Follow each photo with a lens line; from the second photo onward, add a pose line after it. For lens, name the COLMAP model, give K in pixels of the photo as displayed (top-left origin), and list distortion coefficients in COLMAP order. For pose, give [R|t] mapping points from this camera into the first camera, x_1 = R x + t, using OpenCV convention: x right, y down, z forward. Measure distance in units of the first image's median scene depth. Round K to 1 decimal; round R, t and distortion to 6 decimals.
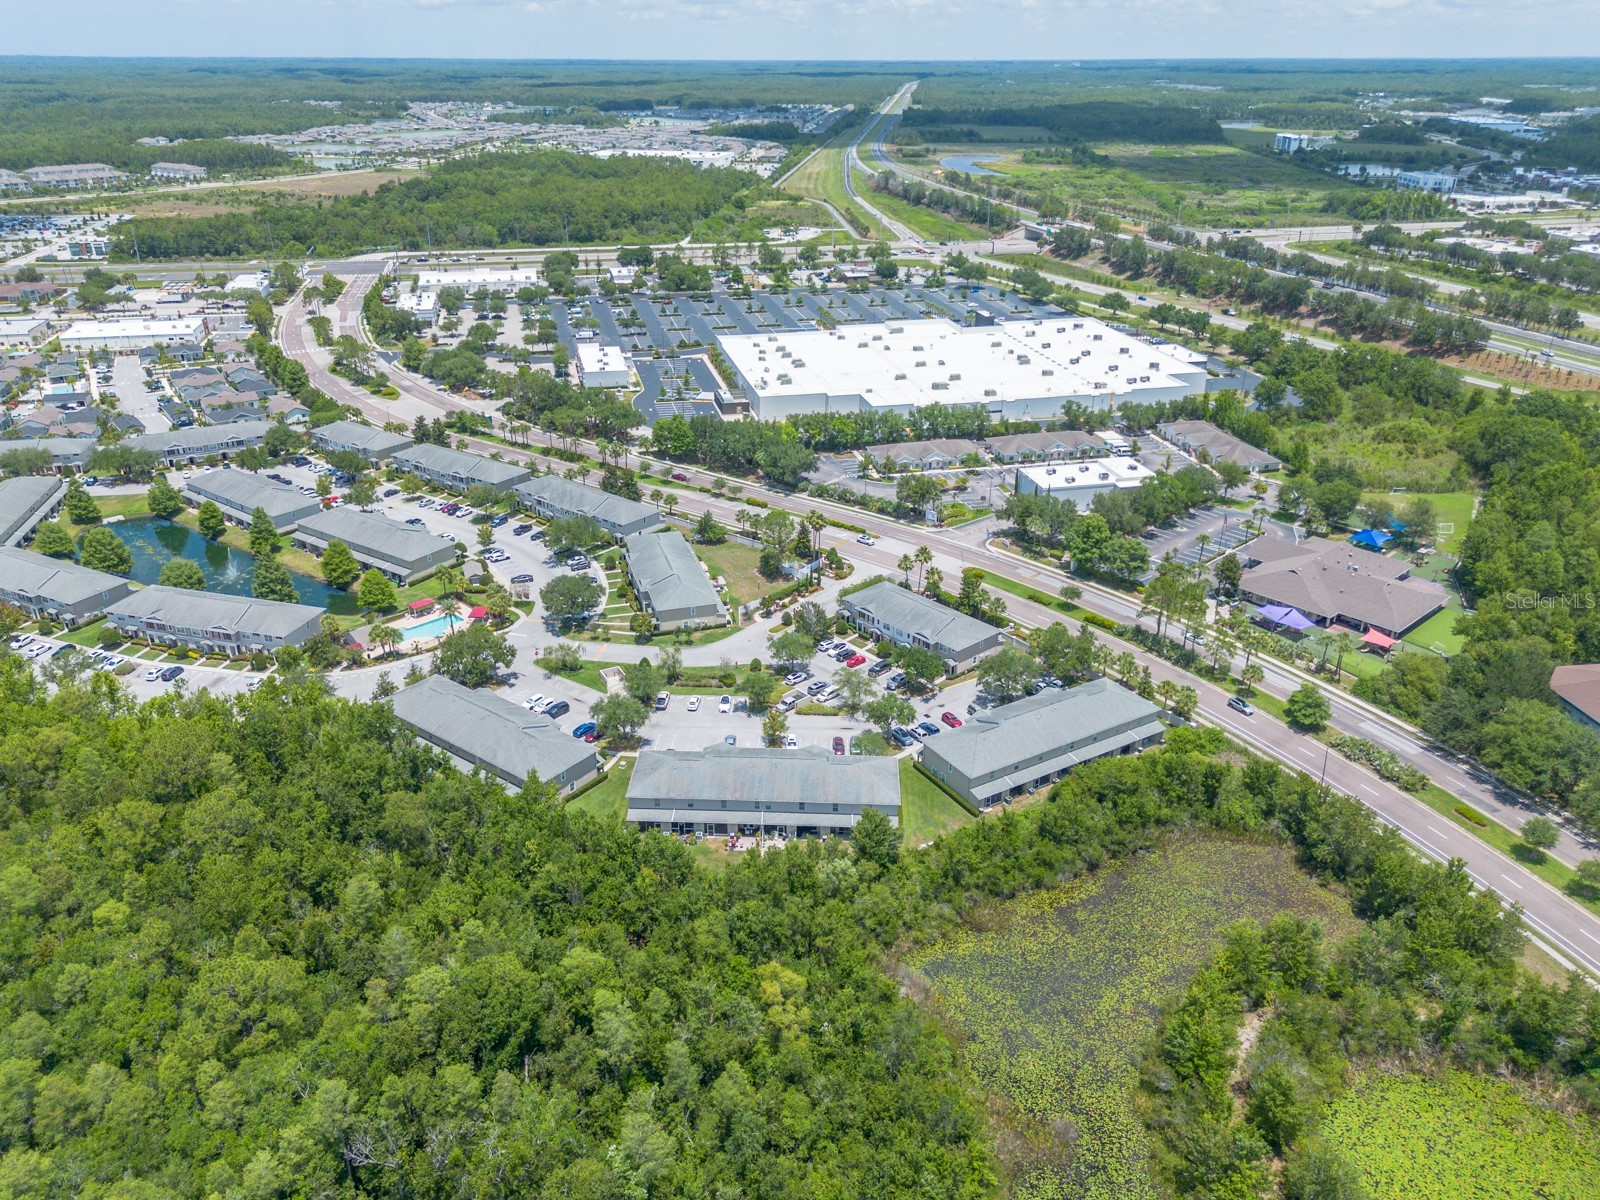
lens RADIAL K [[1149.9, 0, 794.4], [0, 1149.9, 602.3], [0, 0, 1]] dist [0.062969, -0.053122]
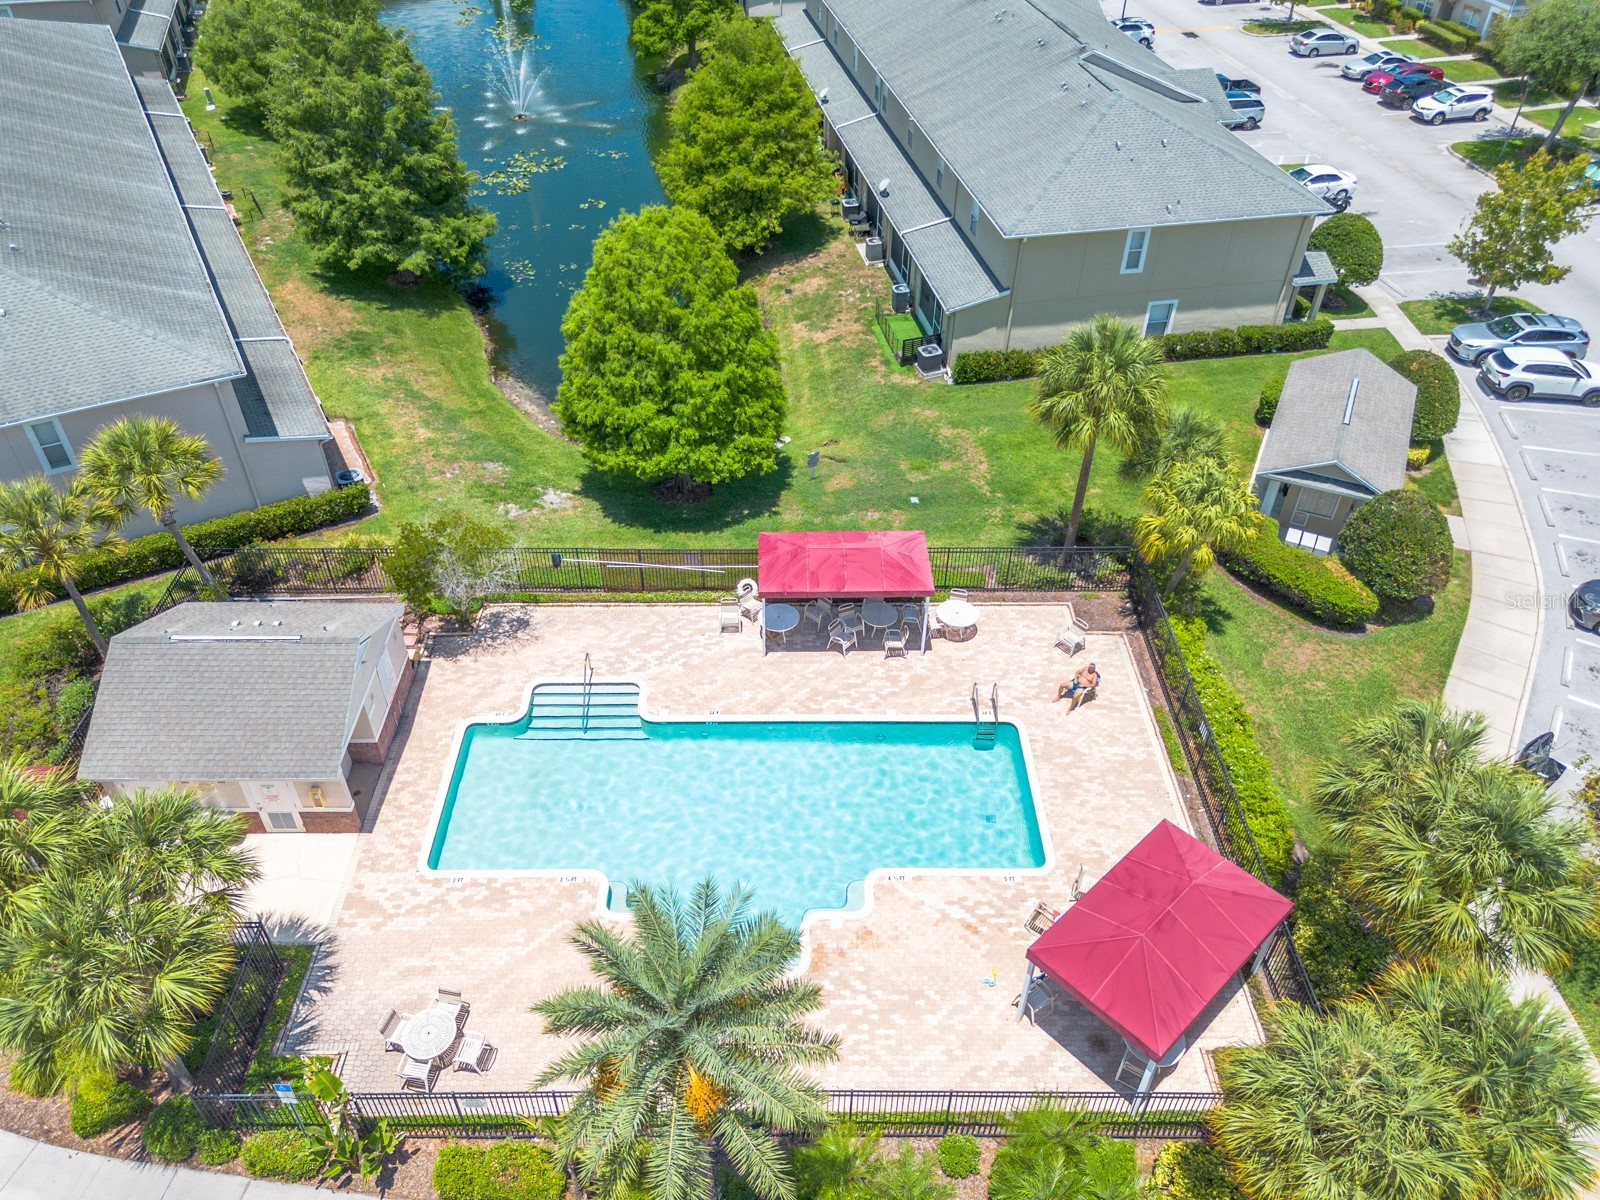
lens RADIAL K [[1121.7, 0, 797.1], [0, 1121.7, 618.6], [0, 0, 1]] dist [0.070747, -0.067940]
pose [[0.696979, 0.474254, -0.537869, -0.201874], [-0.305967, 0.875045, 0.375074, -0.033110], [0.648540, -0.096849, 0.754995, 0.718502]]
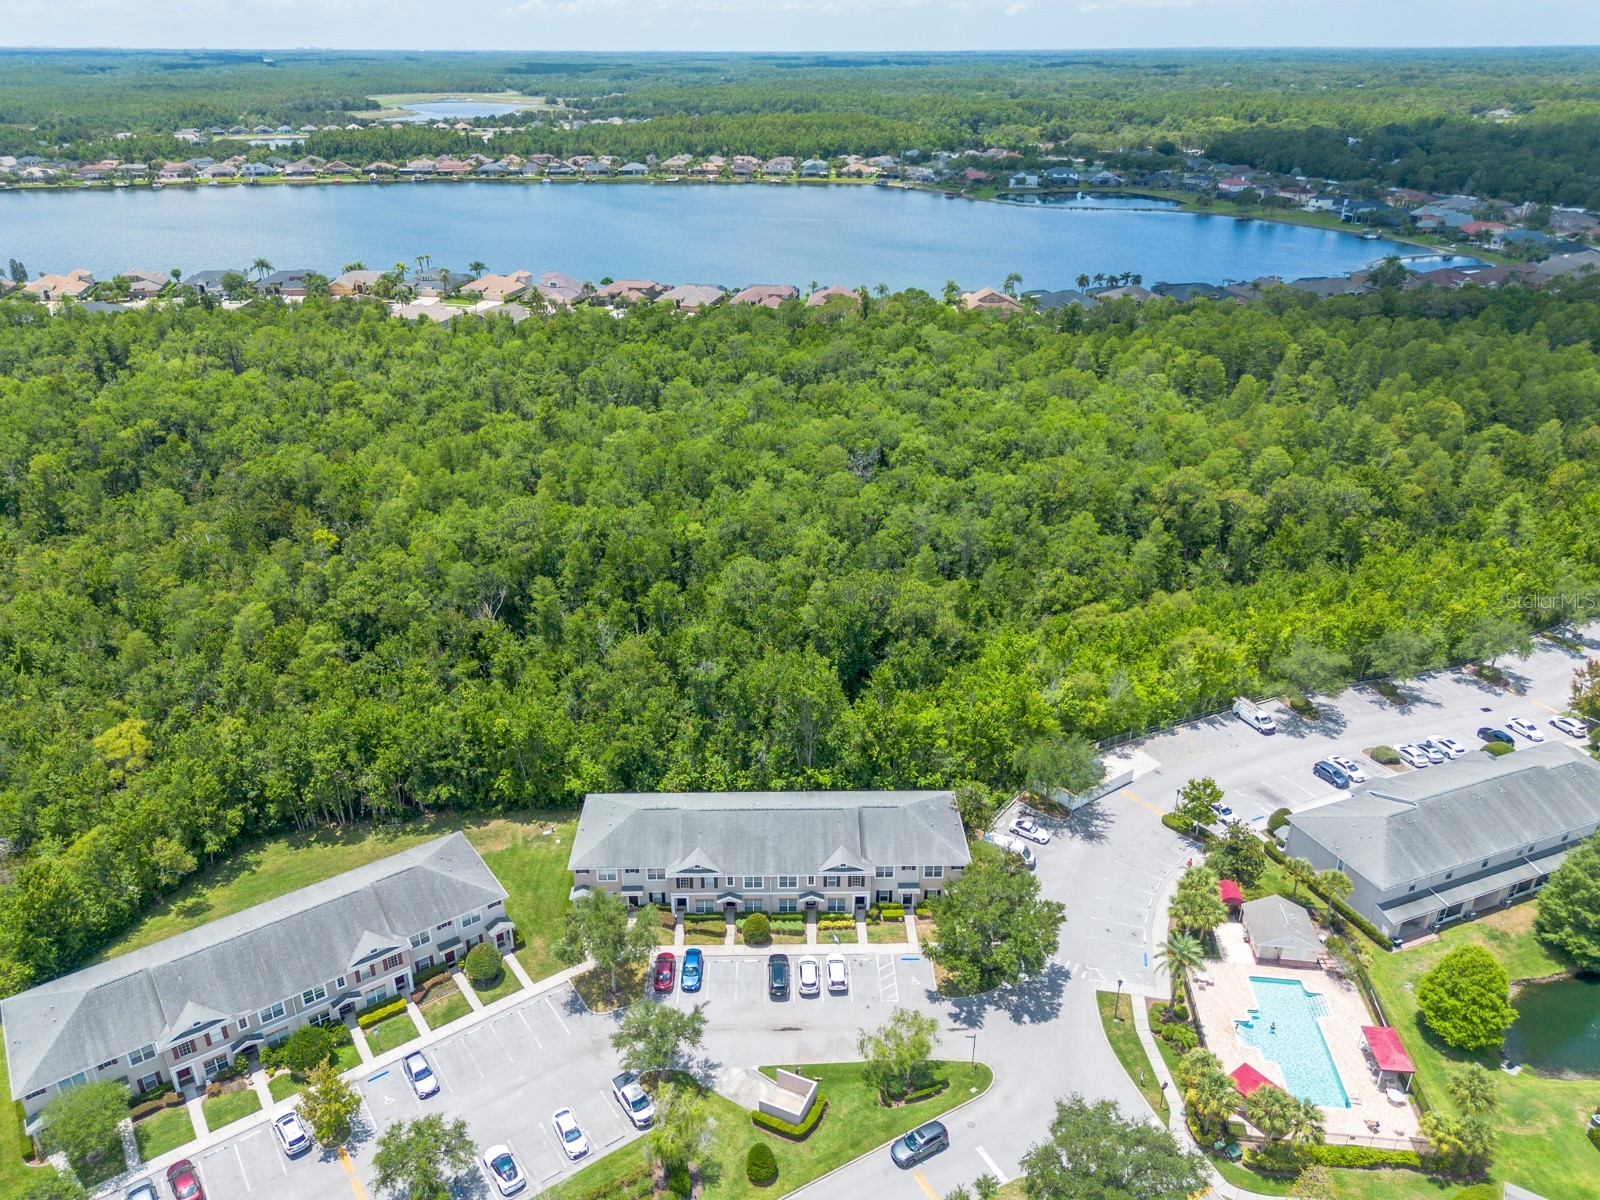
lens RADIAL K [[1149.9, 0, 794.4], [0, 1149.9, 602.3], [0, 0, 1]] dist [0.062969, -0.053122]
pose [[-0.790194, 0.266423, -0.551917, 0.035638], [-0.267170, 0.660733, 0.701464, -0.283449], [0.551556, 0.701748, -0.450927, 0.771286]]
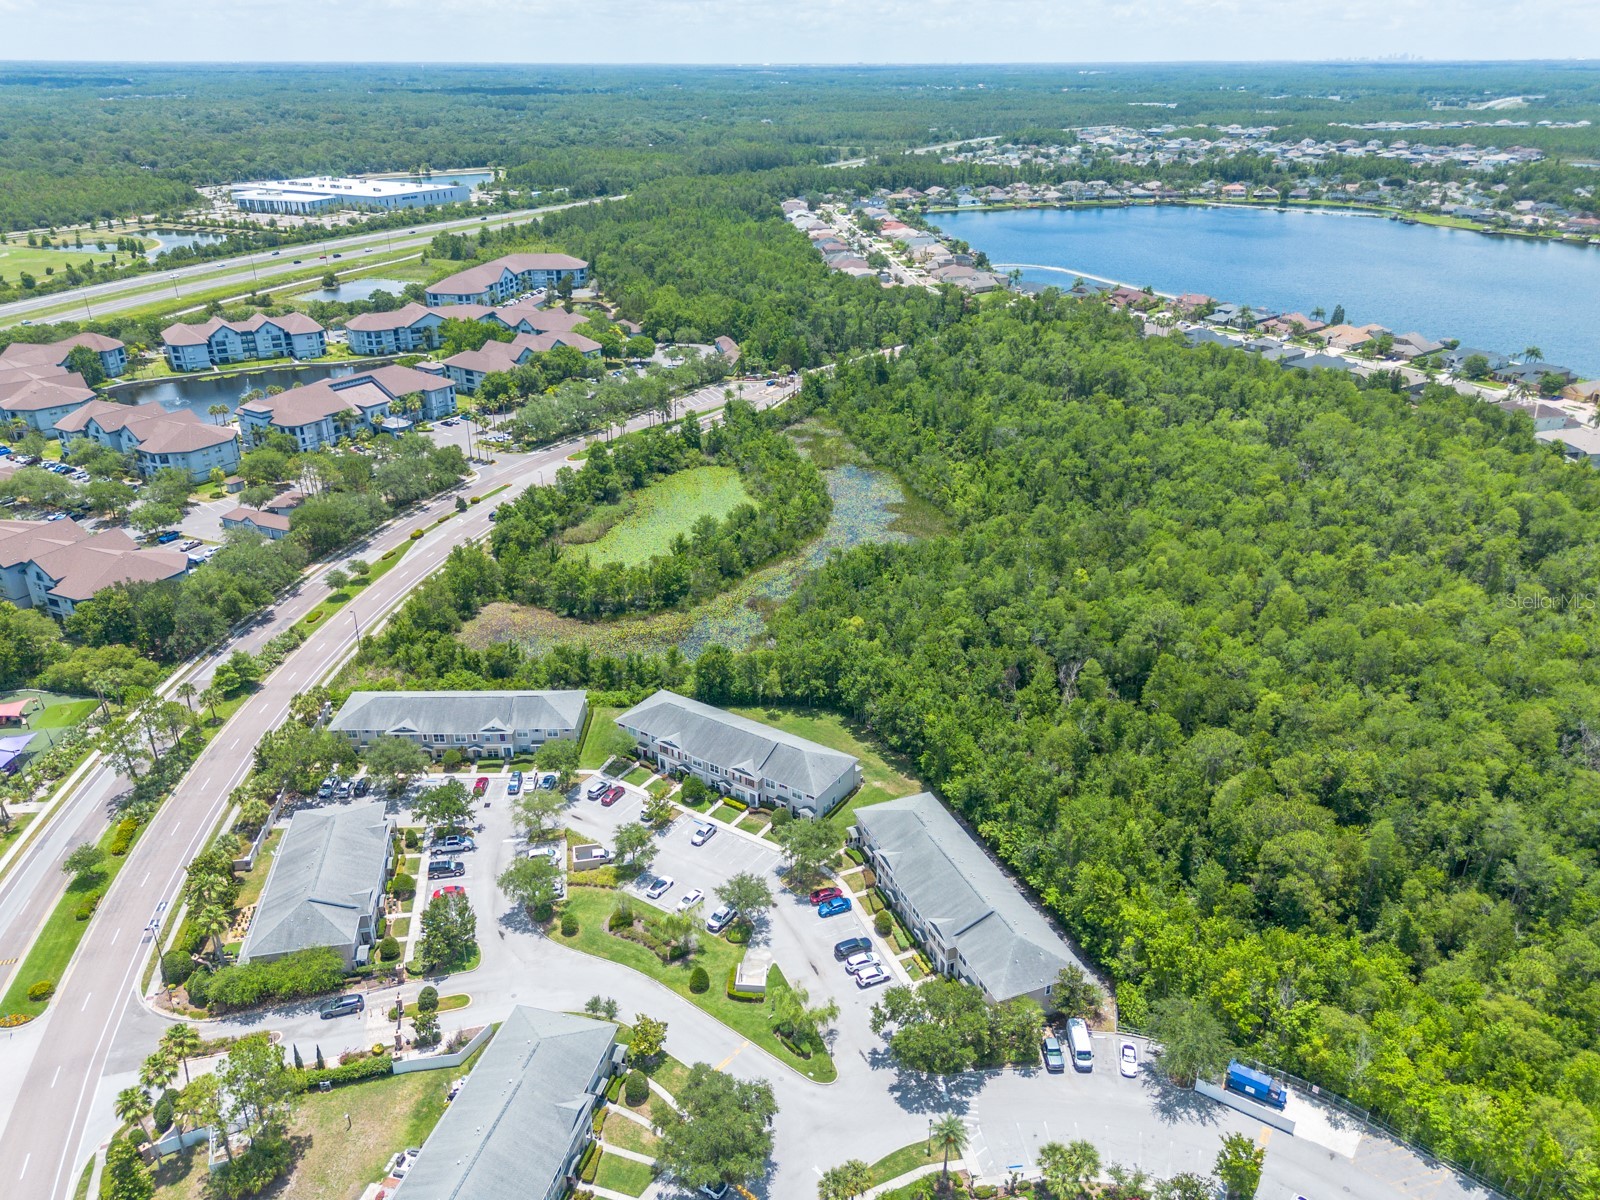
lens RADIAL K [[1149.9, 0, 794.4], [0, 1149.9, 602.3], [0, 0, 1]] dist [0.062969, -0.053122]
pose [[-0.854027, -0.218593, 0.472076, -0.330558], [0.230401, 0.654661, 0.719955, -0.422700], [-0.466427, 0.723627, -0.508733, 0.849992]]
